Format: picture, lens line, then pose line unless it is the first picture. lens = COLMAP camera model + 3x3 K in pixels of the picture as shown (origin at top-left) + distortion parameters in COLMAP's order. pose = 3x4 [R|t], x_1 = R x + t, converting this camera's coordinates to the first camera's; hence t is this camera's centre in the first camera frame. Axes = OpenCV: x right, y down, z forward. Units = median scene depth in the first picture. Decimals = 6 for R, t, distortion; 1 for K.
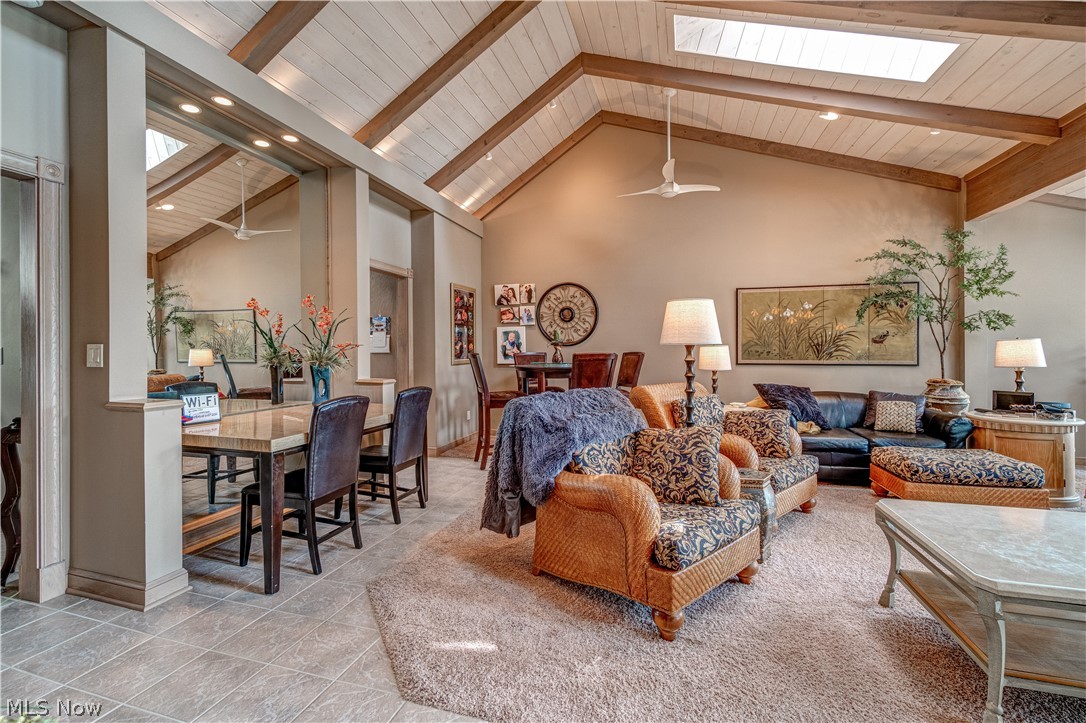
lens RADIAL K [[473.3, 0, 543.0], [0, 473.3, 359.2], [0, 0, 1]] dist [-0.004708, -0.001093]
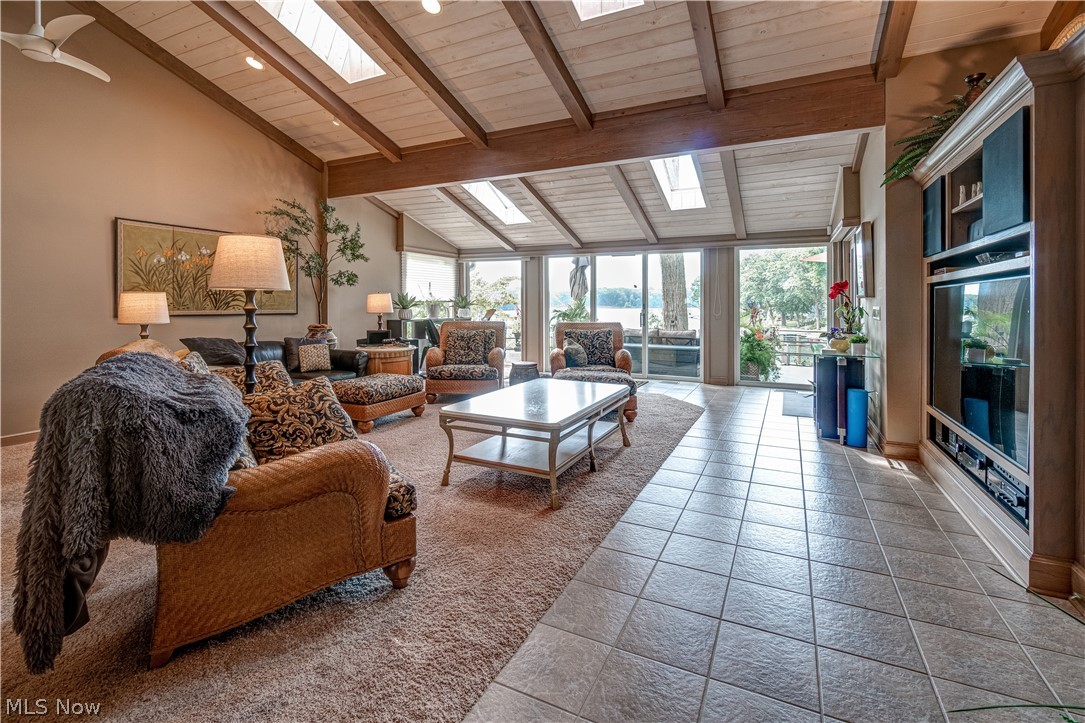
lens RADIAL K [[472.9, 0, 558.4], [0, 472.9, 313.0], [0, 0, 1]] dist [-0.004708, -0.001093]
pose [[0.168017, -0.016552, 0.985645, -0.231144], [0.013143, 0.999808, 0.014550, 0.002639], [-0.985697, 0.010510, 0.168202, 0.179535]]
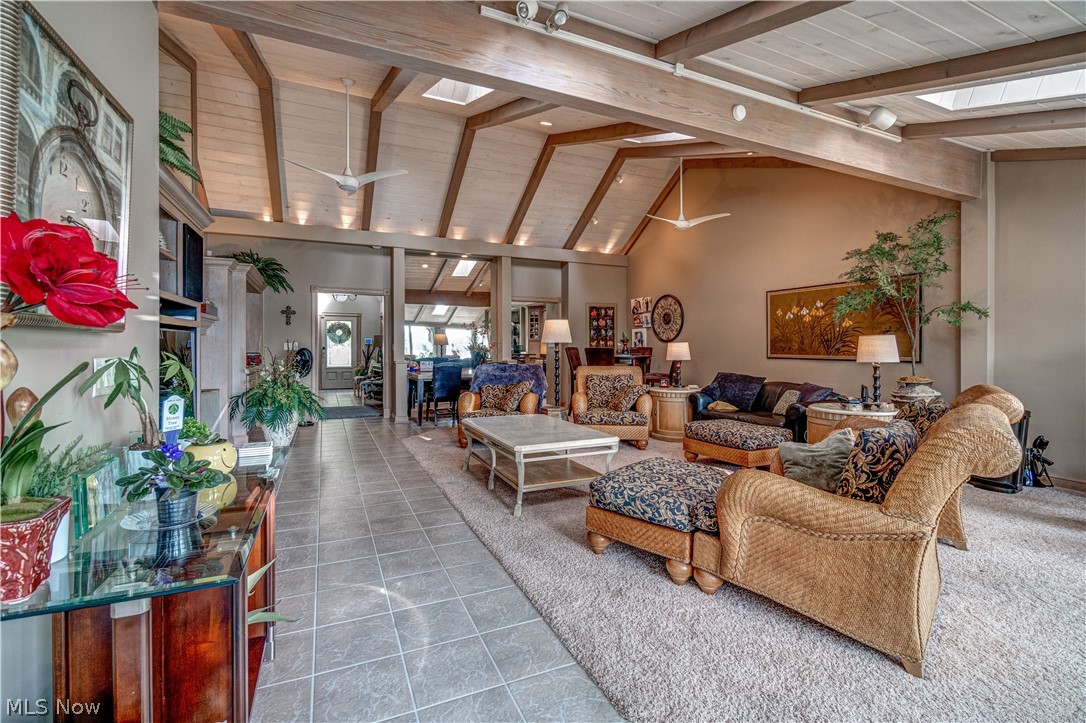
lens RADIAL K [[473.3, 0, 536.8], [0, 473.3, 354.2], [0, 0, 1]] dist [-0.004708, -0.001093]
pose [[0.653407, 0.016055, -0.756837, 0.985114], [-0.017240, 0.999831, 0.006326, 0.004325], [0.756811, 0.008914, 0.653573, -0.178455]]
